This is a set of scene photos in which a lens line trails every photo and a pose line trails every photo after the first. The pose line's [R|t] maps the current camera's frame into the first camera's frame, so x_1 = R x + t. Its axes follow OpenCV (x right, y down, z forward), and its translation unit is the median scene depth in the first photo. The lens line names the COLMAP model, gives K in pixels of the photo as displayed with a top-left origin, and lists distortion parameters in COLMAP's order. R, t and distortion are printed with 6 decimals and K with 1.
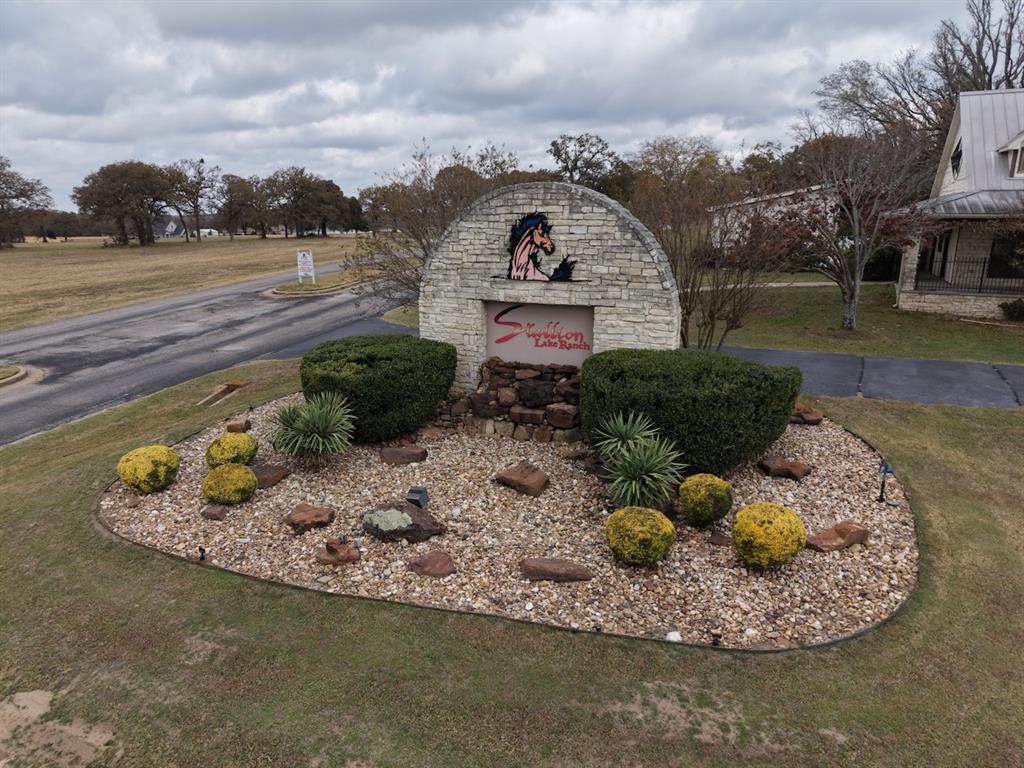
lens RADIAL K [[681.9, 0, 510.4], [0, 681.9, 388.9], [0, 0, 1]] dist [0.025974, -0.022211]
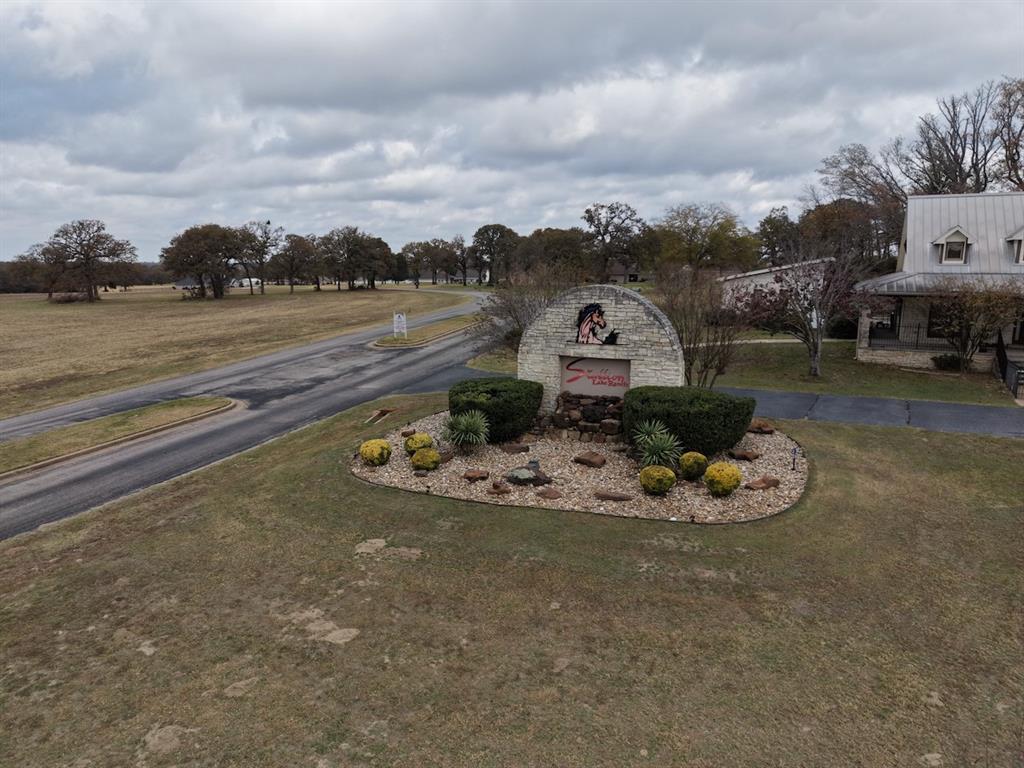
lens RADIAL K [[681.9, 0, 510.4], [0, 681.9, 388.9], [0, 0, 1]] dist [0.025974, -0.022211]
pose [[0.999195, 0.006150, -0.039646, -0.092923], [-0.008778, 0.997750, -0.066462, 0.055213], [0.039148, 0.066757, 0.997001, -0.591360]]
